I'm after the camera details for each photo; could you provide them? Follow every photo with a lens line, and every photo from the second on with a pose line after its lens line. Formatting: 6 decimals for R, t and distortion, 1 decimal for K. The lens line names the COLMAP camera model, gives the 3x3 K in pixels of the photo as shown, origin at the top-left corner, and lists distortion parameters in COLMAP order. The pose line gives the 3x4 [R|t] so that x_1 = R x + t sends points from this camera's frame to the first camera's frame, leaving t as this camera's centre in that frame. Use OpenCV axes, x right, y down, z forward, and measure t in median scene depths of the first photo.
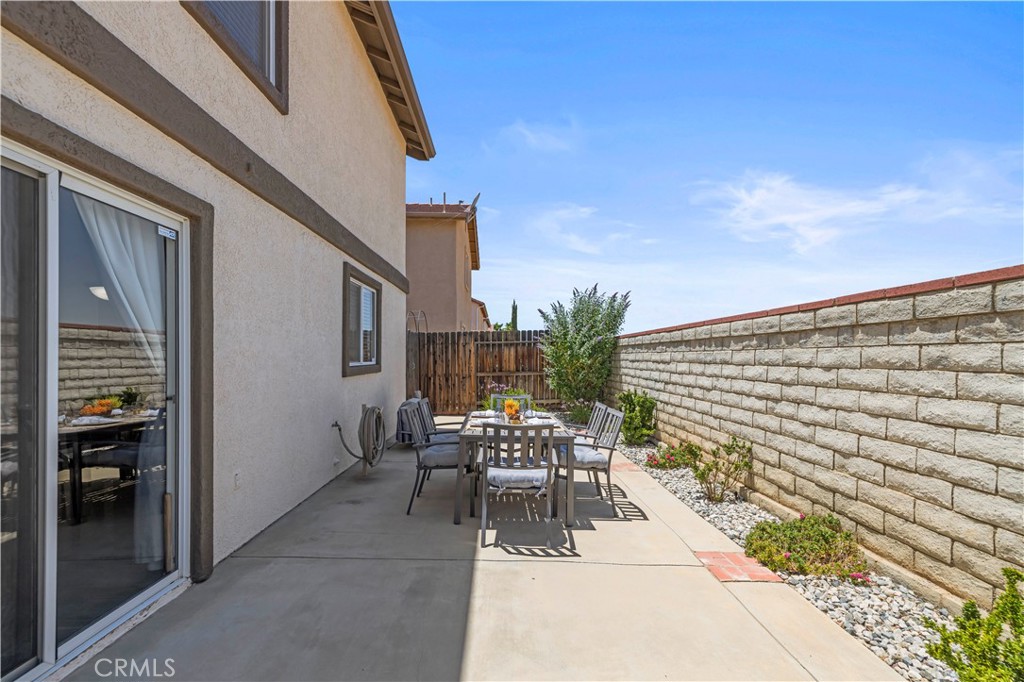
lens RADIAL K [[433.8, 0, 505.2], [0, 433.8, 345.2], [0, 0, 1]] dist [0.000407, 0.000258]
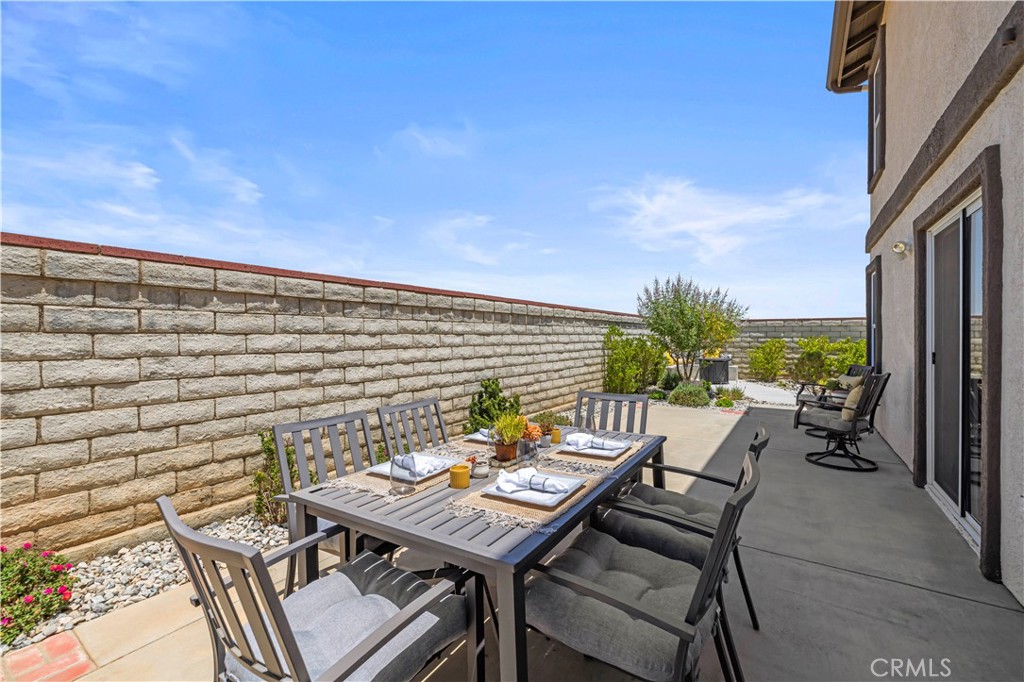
lens RADIAL K [[433.8, 0, 505.2], [0, 433.8, 345.2], [0, 0, 1]] dist [0.000407, 0.000258]
pose [[-0.821211, -0.019286, 0.570299, -0.293981], [-0.021396, 0.999767, 0.003001, 0.069512], [-0.570224, -0.009737, -0.821432, 1.762230]]
